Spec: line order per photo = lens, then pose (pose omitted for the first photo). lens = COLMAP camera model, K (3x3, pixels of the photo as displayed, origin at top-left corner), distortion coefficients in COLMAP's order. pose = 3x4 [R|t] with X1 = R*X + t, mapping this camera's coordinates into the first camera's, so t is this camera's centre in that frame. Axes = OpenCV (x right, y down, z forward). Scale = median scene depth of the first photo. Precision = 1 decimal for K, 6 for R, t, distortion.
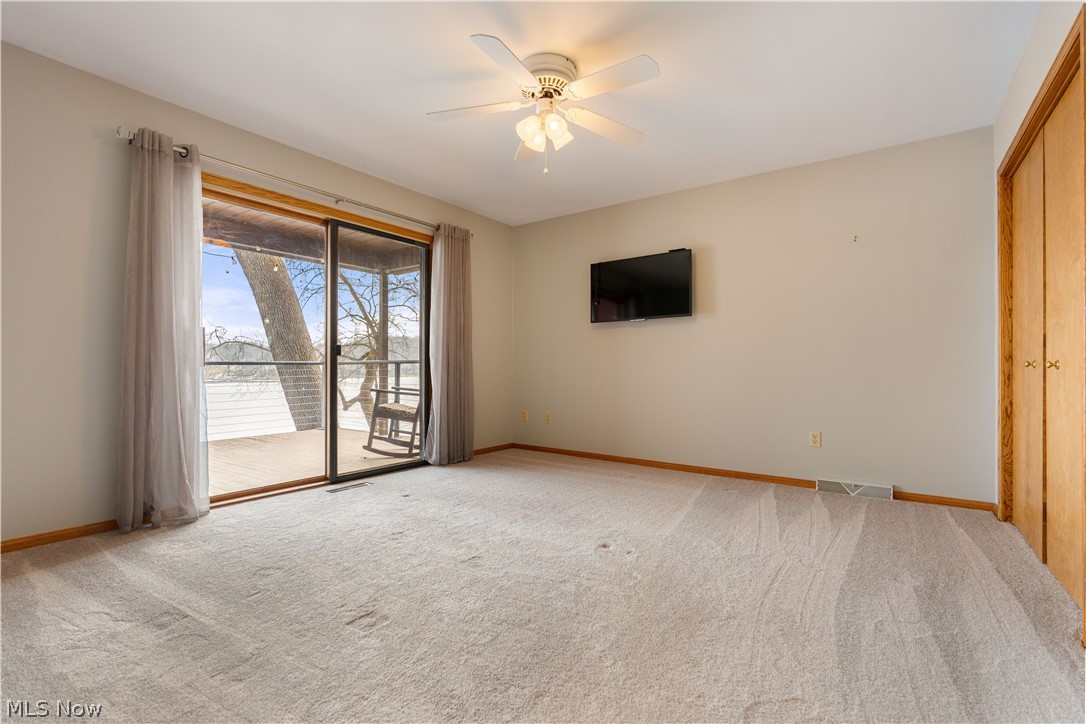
lens RADIAL K [[480.8, 0, 541.3], [0, 480.8, 361.0], [0, 0, 1]] dist [-0.002831, 0.000443]
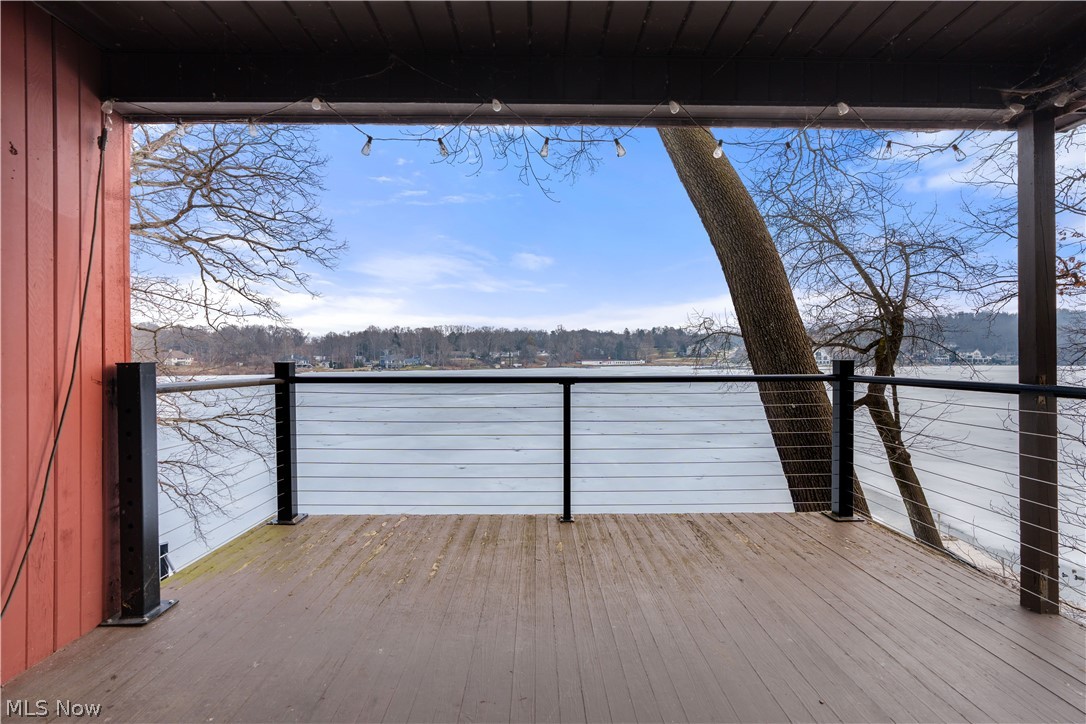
lens RADIAL K [[506.5, 0, 541.4], [0, 506.5, 353.9], [0, 0, 1]] dist [-0.000916, 0.000155]
pose [[0.605335, -0.003661, -0.795963, -0.049363], [0.010694, 0.999937, 0.003533, -0.004736], [0.795899, -0.010651, 0.605335, 0.099443]]
